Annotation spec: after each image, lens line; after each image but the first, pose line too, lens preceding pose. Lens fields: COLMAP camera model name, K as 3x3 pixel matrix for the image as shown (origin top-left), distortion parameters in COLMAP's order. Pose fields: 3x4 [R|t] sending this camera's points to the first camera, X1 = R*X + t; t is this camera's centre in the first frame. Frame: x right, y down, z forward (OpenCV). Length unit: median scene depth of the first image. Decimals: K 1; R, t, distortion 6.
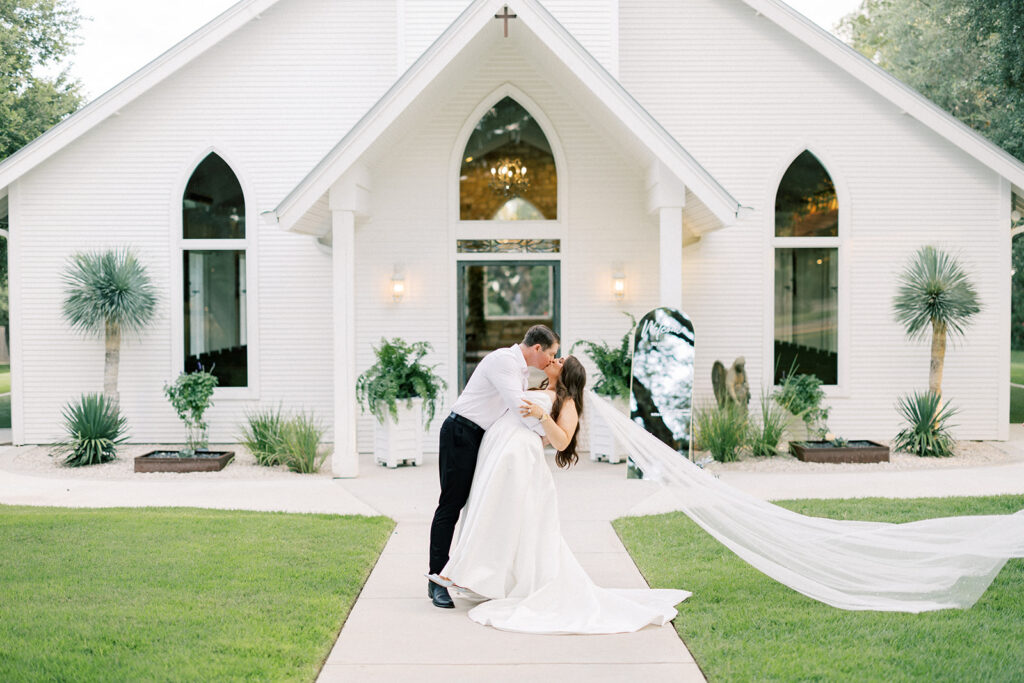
lens RADIAL K [[1441.7, 0, 512.0], [0, 1441.7, 341.5], [0, 0, 1]] dist [0.022456, 0.019566]
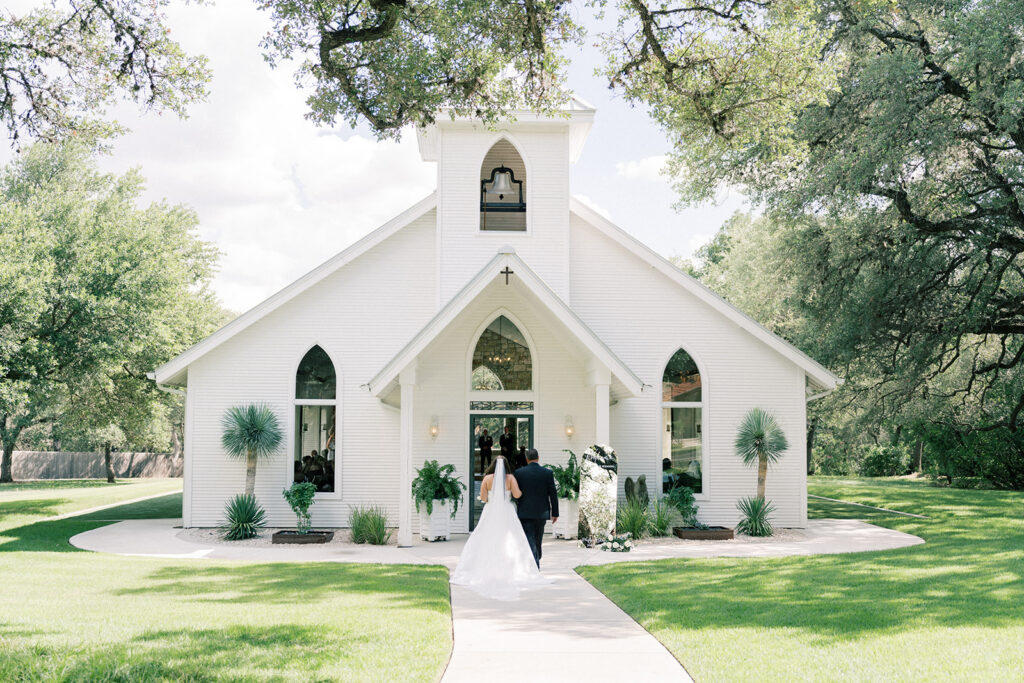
lens RADIAL K [[1040.0, 0, 512.0], [0, 1040.0, 341.5], [0, 0, 1]] dist [-0.009618, -0.003560]
pose [[0.999119, 0.013241, 0.039825, -0.038346], [-0.008321, 0.992587, -0.121252, 0.004447], [-0.041135, 0.120814, 0.991823, -0.177007]]
